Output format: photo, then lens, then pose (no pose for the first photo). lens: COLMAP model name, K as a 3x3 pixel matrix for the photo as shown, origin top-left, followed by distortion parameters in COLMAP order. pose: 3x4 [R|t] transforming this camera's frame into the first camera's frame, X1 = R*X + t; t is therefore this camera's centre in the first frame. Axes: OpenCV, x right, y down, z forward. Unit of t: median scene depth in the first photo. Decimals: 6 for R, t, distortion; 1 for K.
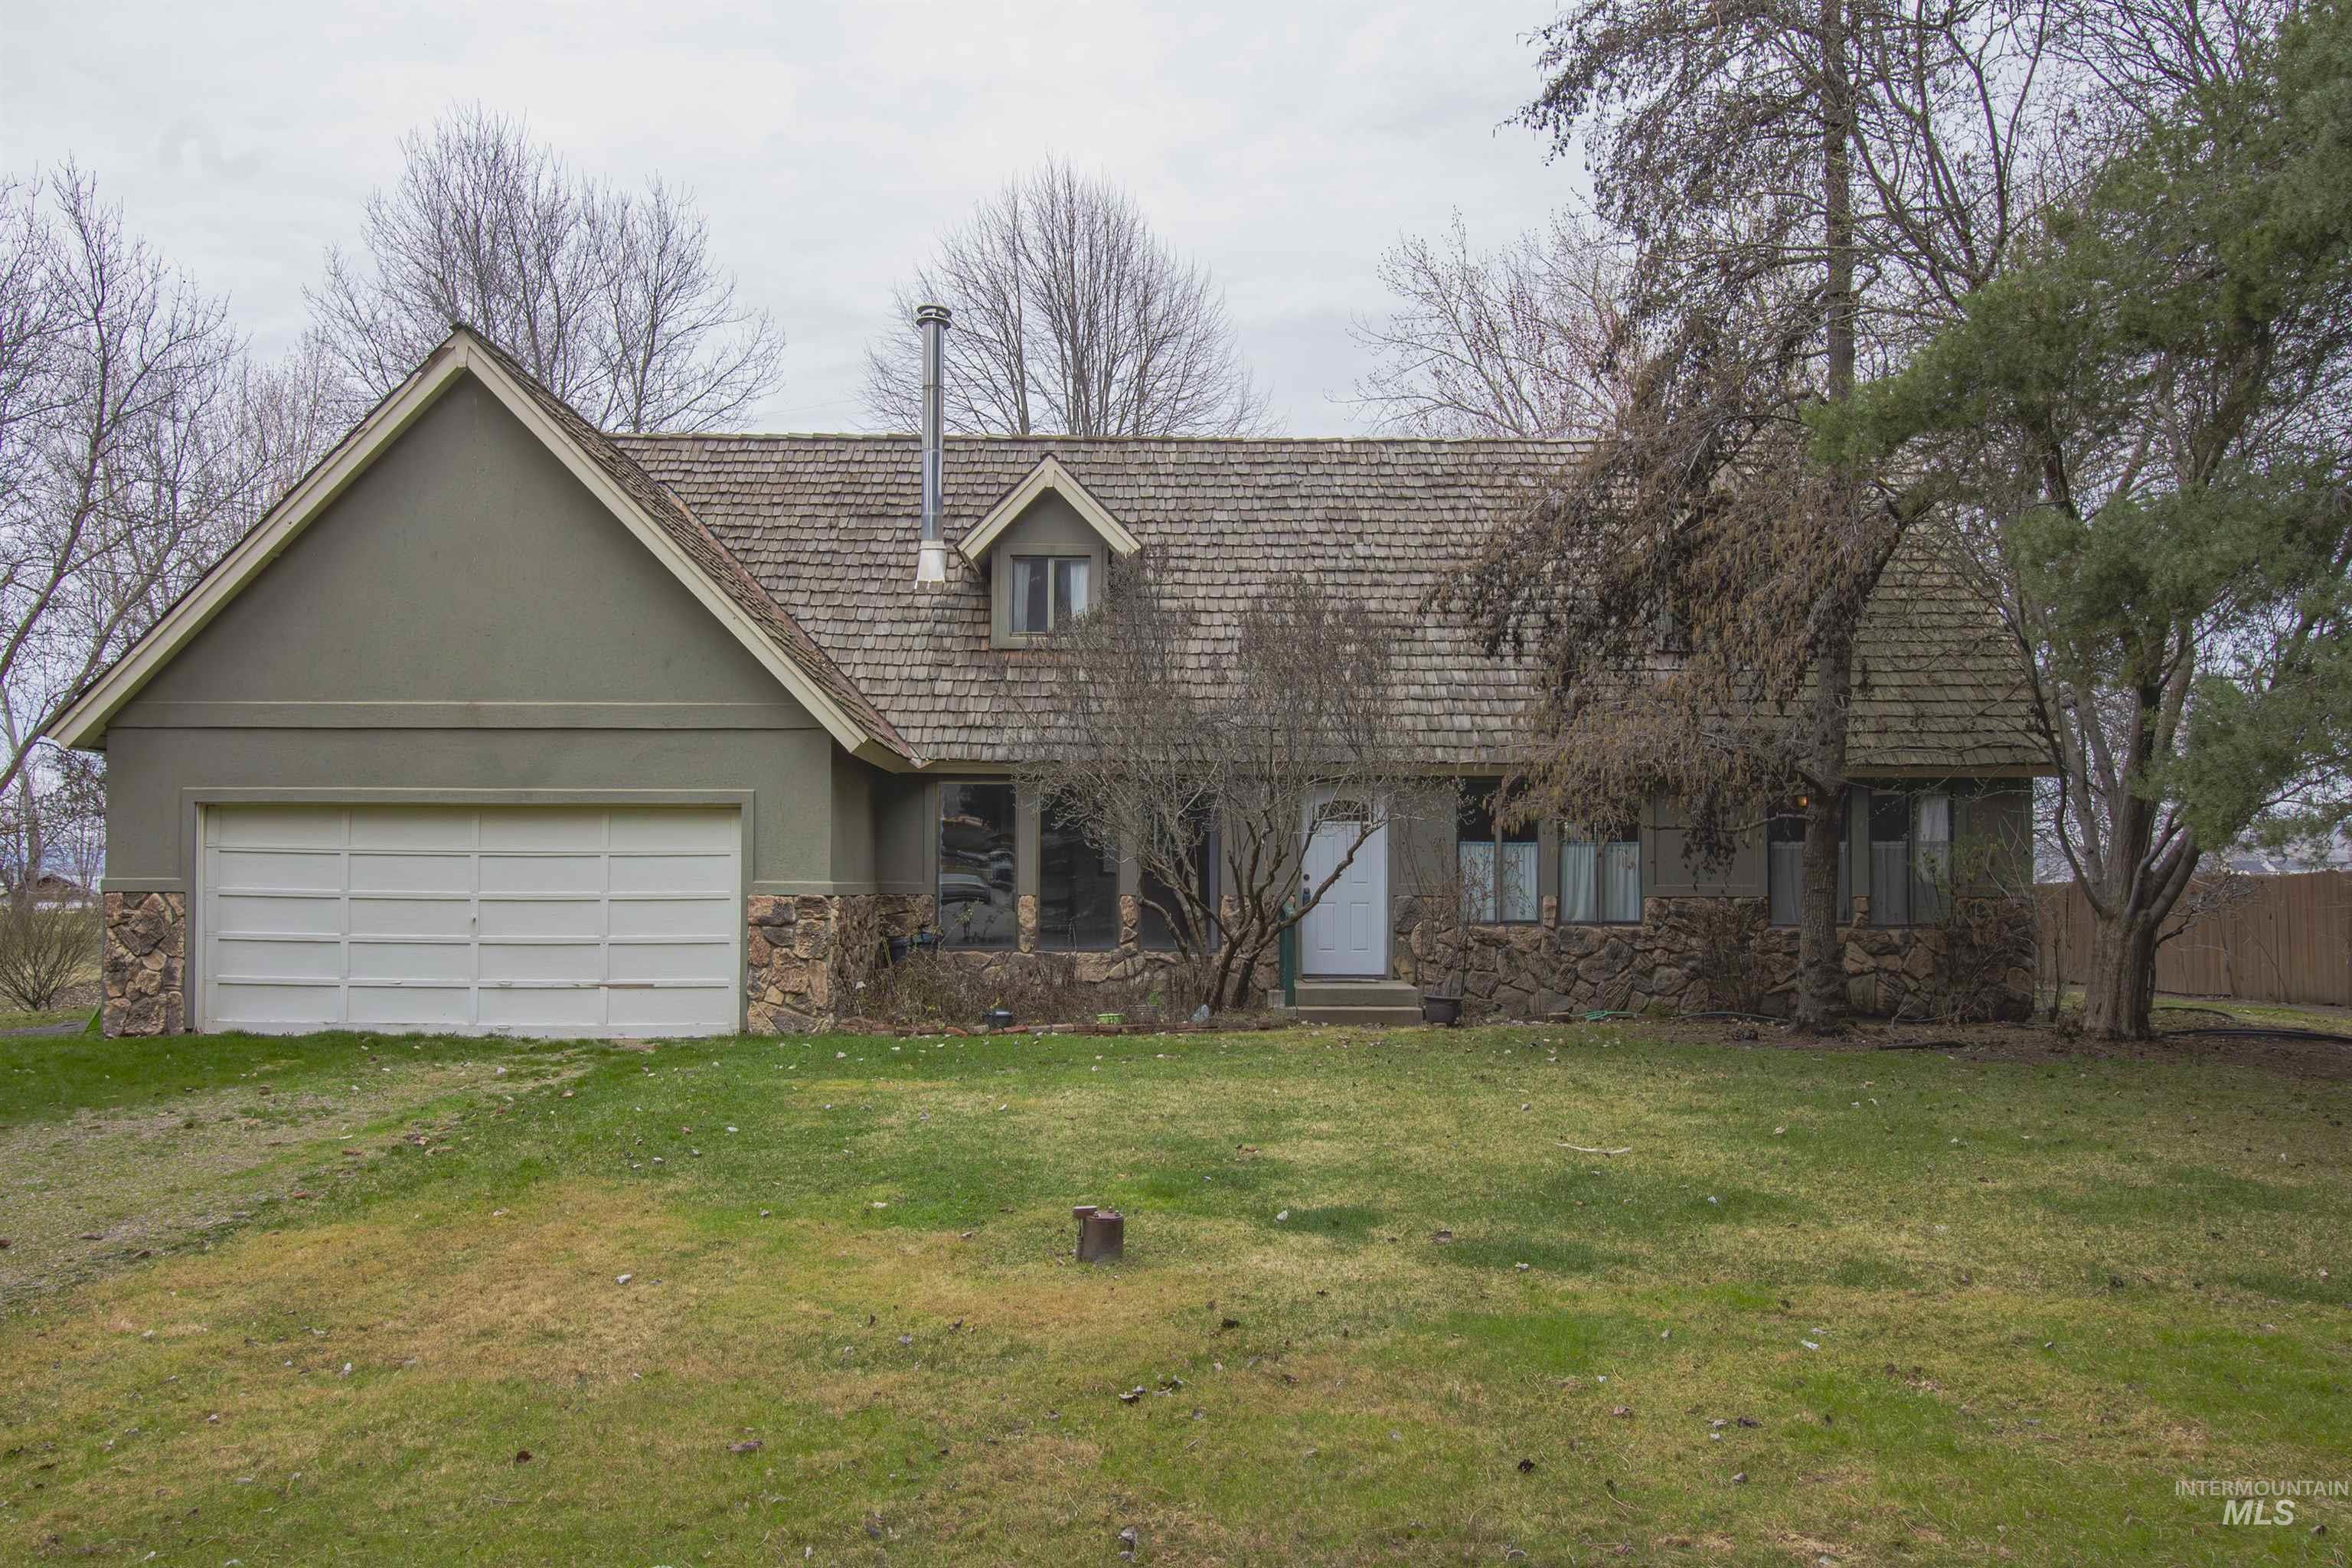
lens RADIAL K [[1847.3, 0, 1165.2], [0, 1847.3, 874.9], [0, 0, 1]] dist [0.004061, 0.000220]
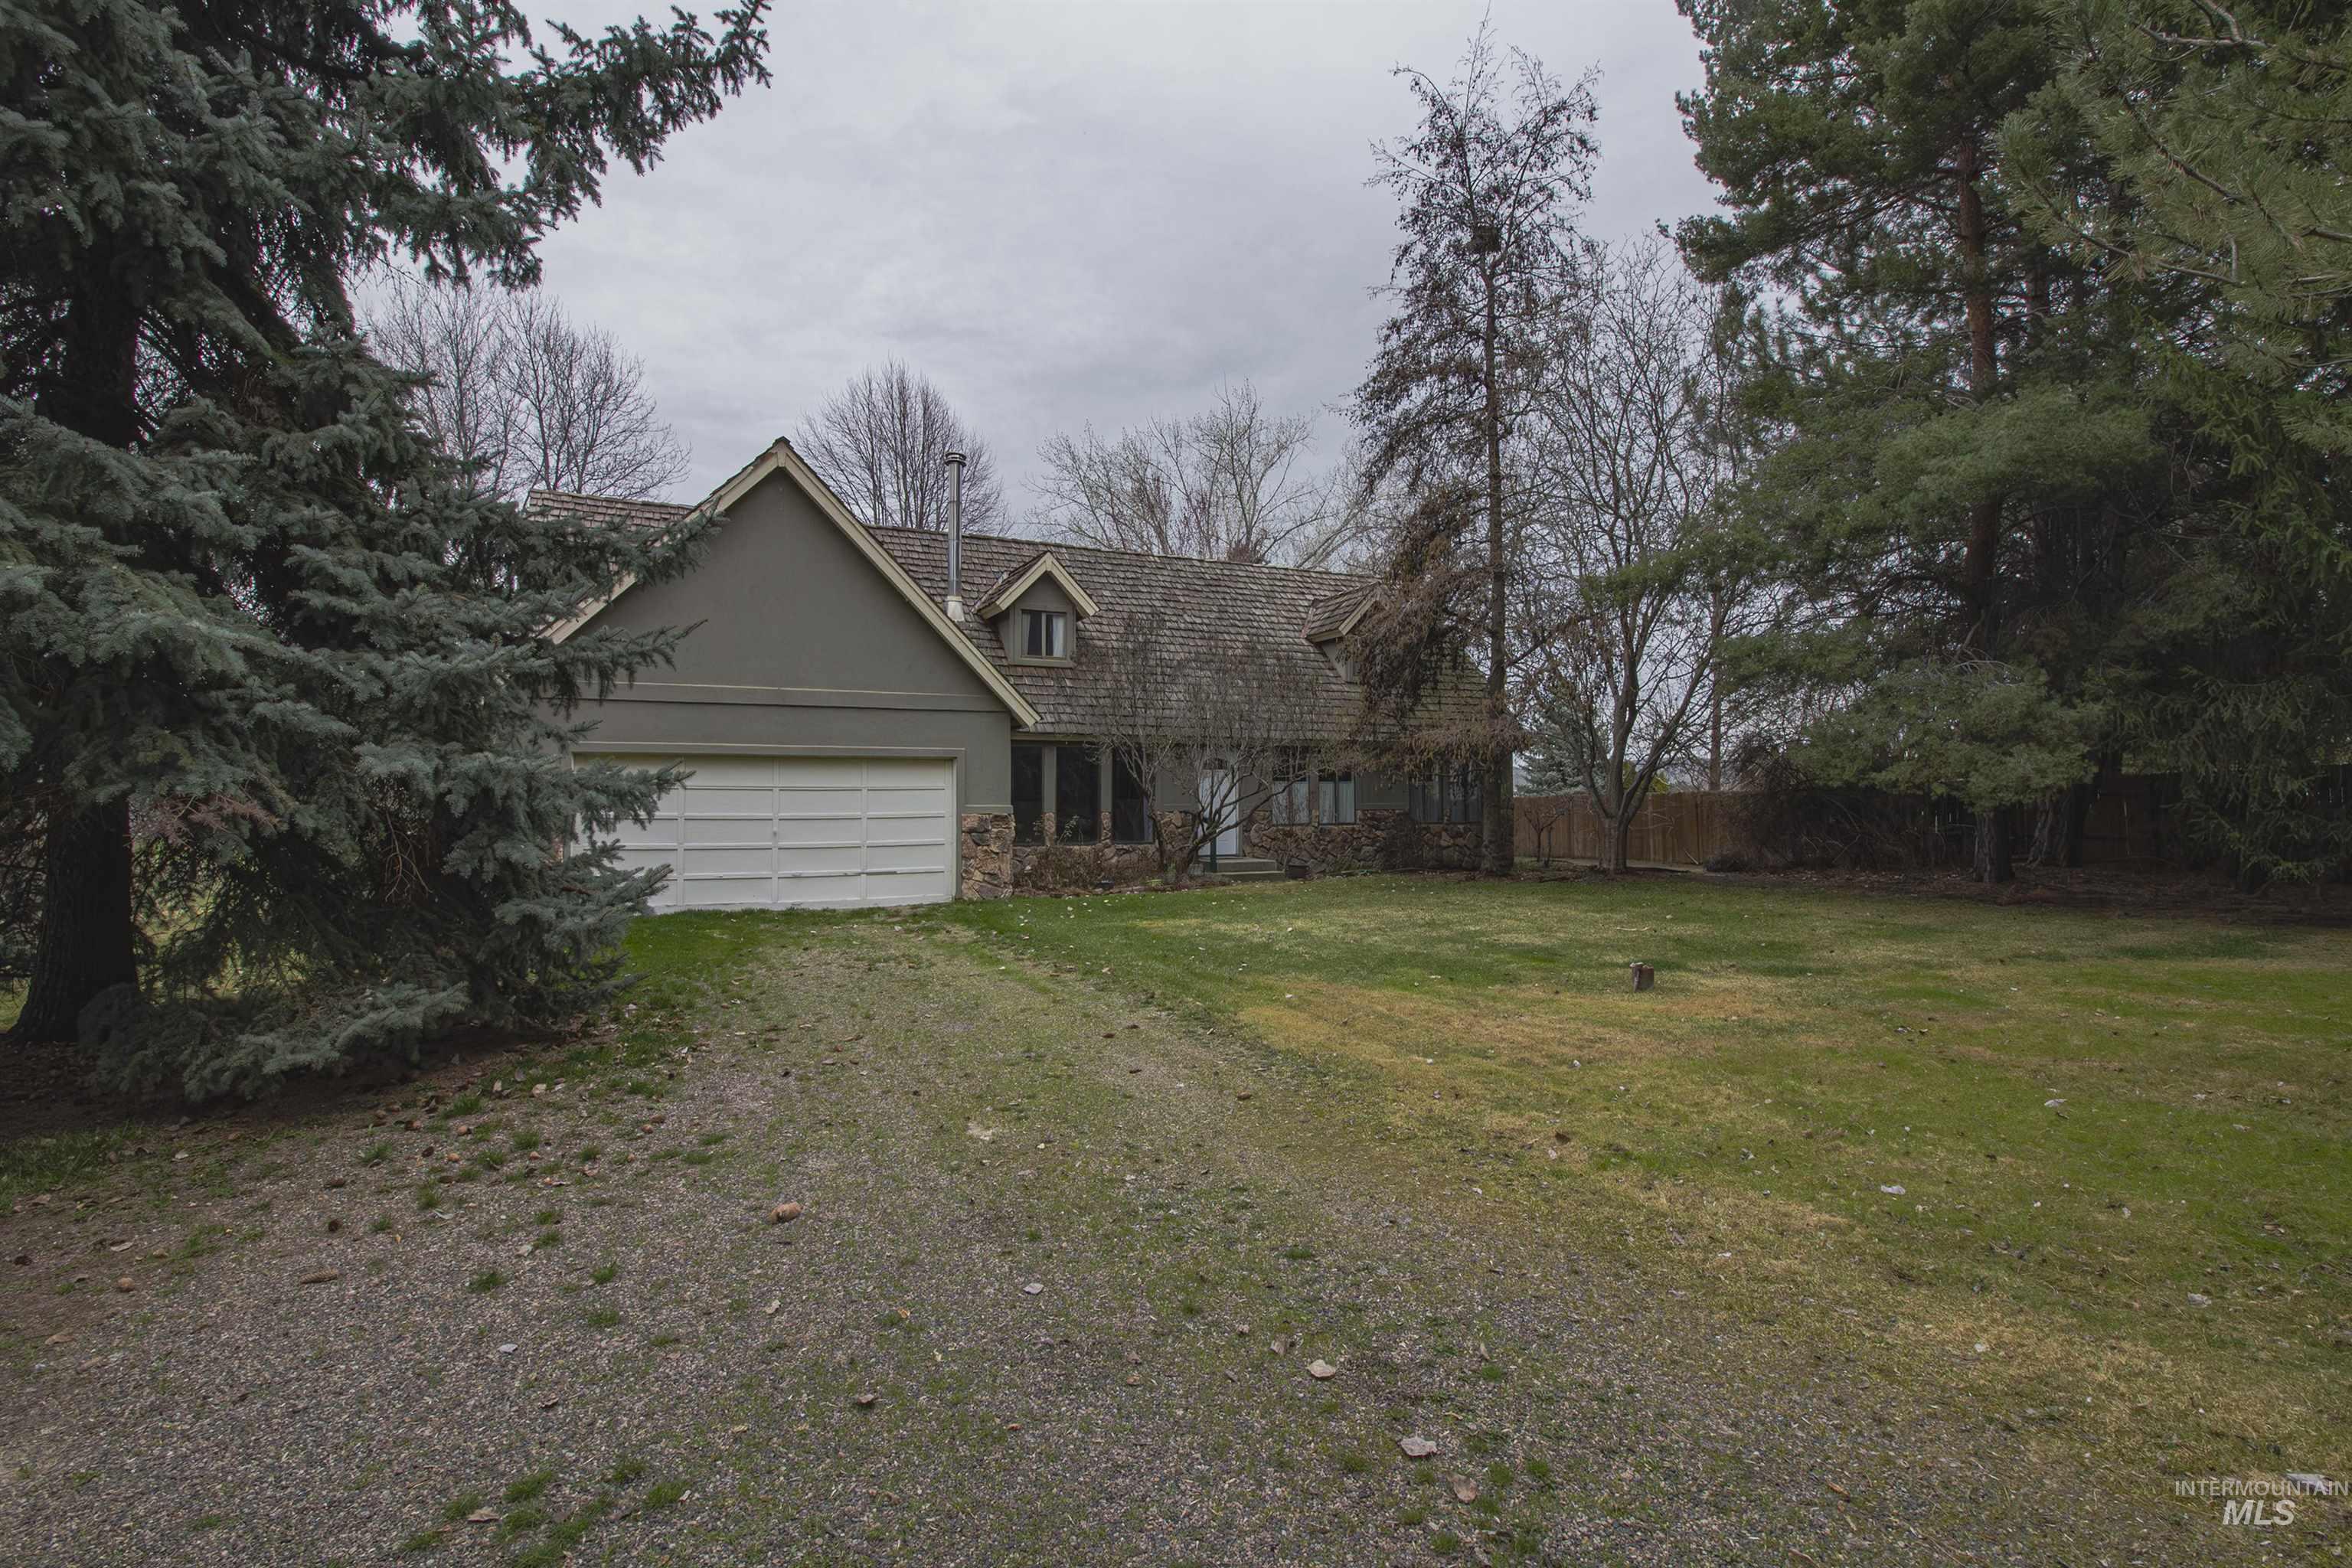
lens RADIAL K [[1090.4, 0, 1169.5], [0, 1090.4, 777.1], [0, 0, 1]] dist [-0.000626, 0.000005]
pose [[0.901535, 0.003971, 0.432688, -0.423980], [0.003356, 0.999864, -0.016169, -0.004799], [-0.432693, 0.016029, 0.901399, 0.055935]]
